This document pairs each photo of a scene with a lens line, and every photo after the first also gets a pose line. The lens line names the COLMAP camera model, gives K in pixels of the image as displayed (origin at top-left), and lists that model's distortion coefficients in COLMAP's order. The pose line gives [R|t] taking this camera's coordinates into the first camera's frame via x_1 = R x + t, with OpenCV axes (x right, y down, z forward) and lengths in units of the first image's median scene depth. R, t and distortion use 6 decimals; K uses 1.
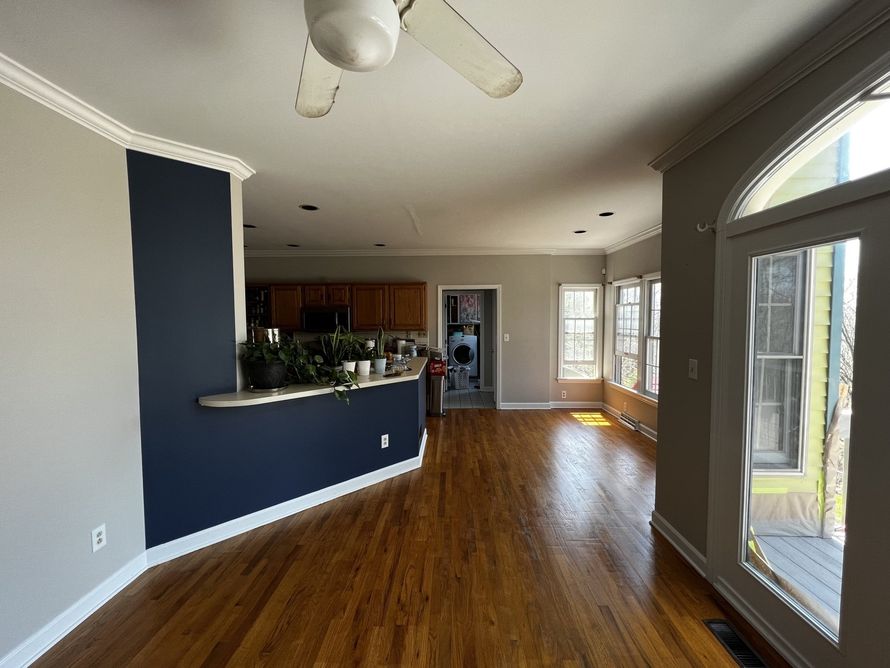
lens RADIAL K [[362.4, 0, 445.0], [0, 362.4, 334.0], [0, 0, 1]] dist [-0.001719, 0.000230]
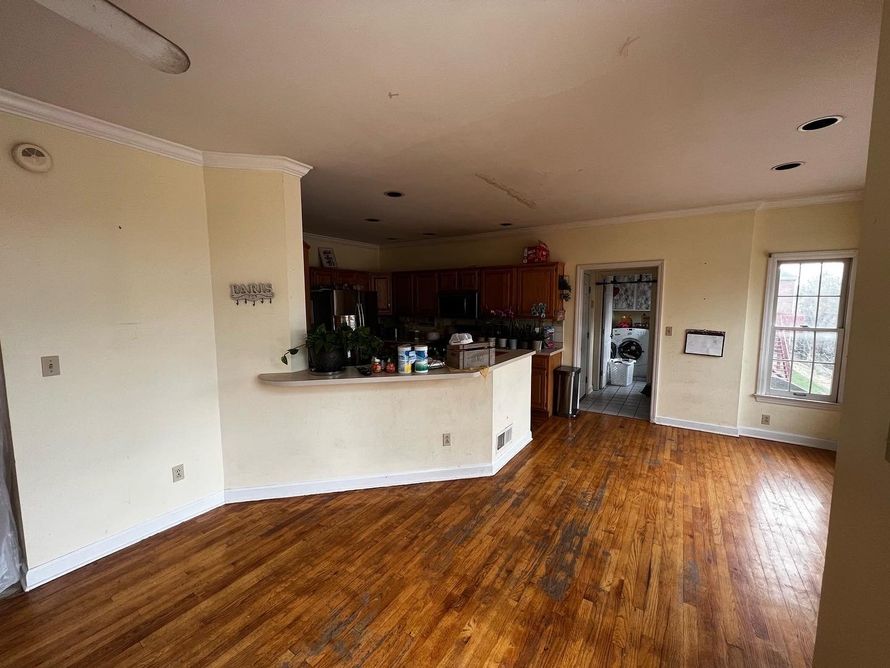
lens RADIAL K [[352.0, 0, 445.0], [0, 352.0, 334.0], [0, 0, 1]] dist [0.014108, 0.000084]
pose [[0.849658, 0.053417, -0.524622, 0.168643], [-0.026496, 0.997924, 0.058698, -0.015097], [0.526669, -0.035973, 0.849309, 0.139549]]
